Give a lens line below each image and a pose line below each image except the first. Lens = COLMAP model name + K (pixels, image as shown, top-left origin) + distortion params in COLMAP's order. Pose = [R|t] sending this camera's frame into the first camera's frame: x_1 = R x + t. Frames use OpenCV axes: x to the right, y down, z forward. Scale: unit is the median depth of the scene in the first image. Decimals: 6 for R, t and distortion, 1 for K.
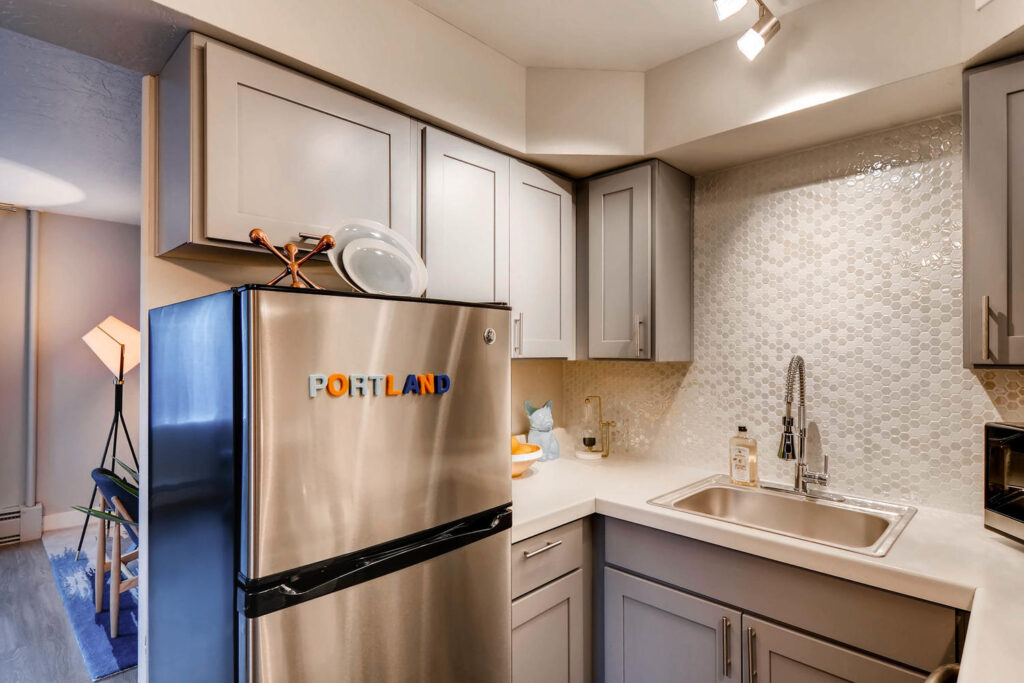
lens RADIAL K [[516.8, 0, 514.8], [0, 516.8, 347.4], [0, 0, 1]] dist [0.010467, -0.009662]
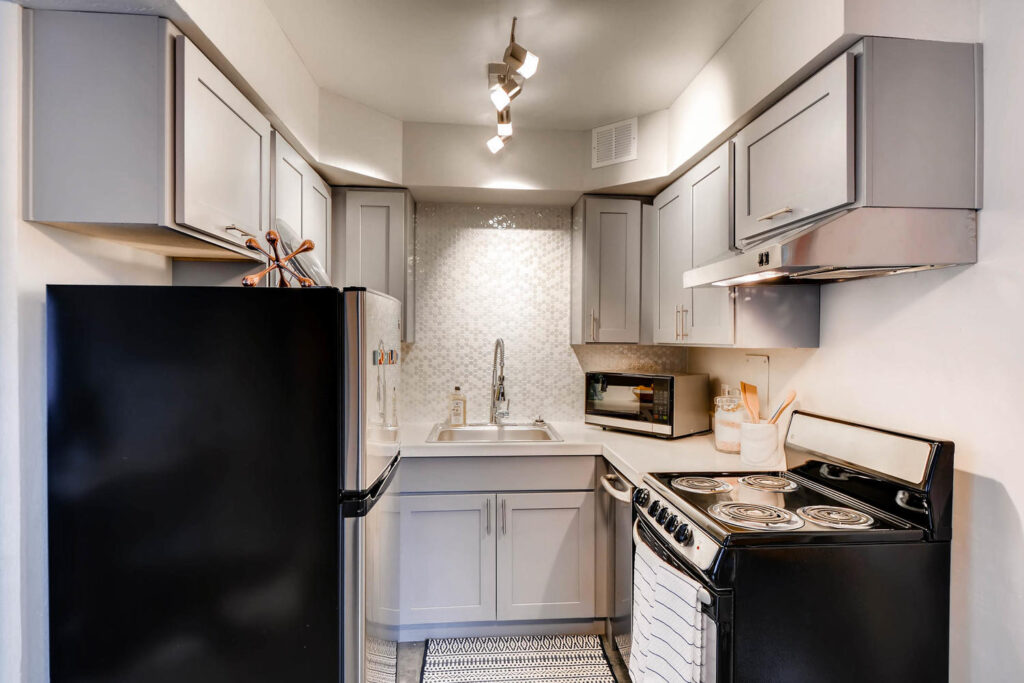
lens RADIAL K [[554.9, 0, 512.8], [0, 554.9, 337.7], [0, 0, 1]] dist [0.003629, -0.000711]
pose [[0.667310, 0.002502, 0.744776, -0.673381], [-0.012567, 0.999890, 0.007901, 0.000432], [-0.744674, -0.014632, 0.667268, -0.169271]]
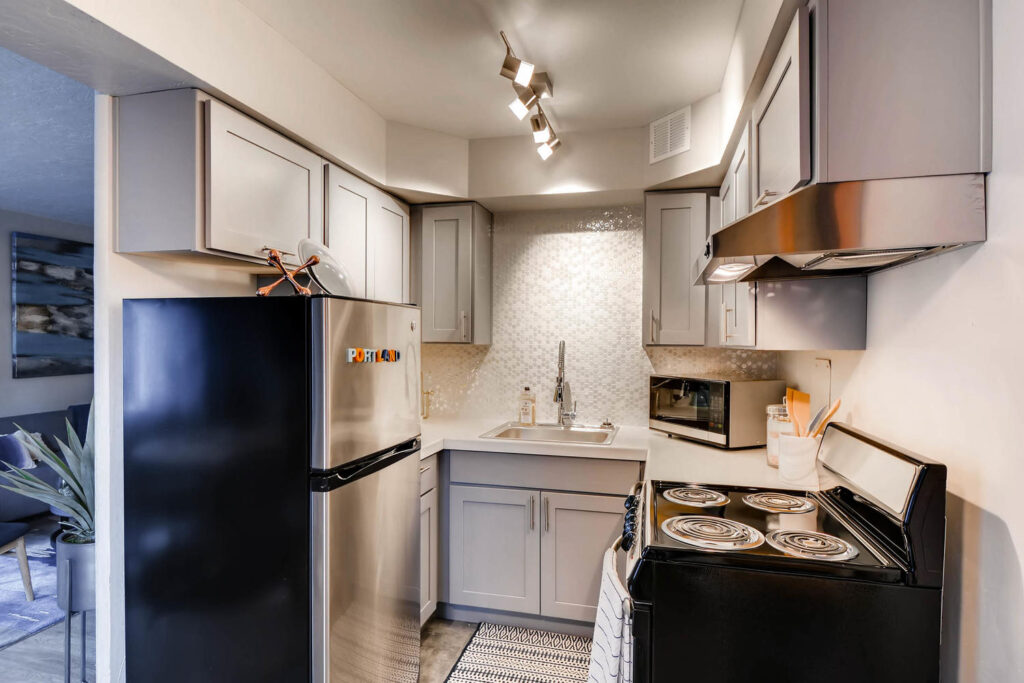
lens RADIAL K [[546.7, 0, 512.0], [0, 546.7, 341.5], [0, 0, 1]] dist [0.002787, -0.000988]
pose [[0.874432, 0.003248, 0.485137, -0.408601], [-0.009367, 0.999904, 0.010190, 0.003530], [-0.485058, -0.013454, 0.874379, -0.409423]]
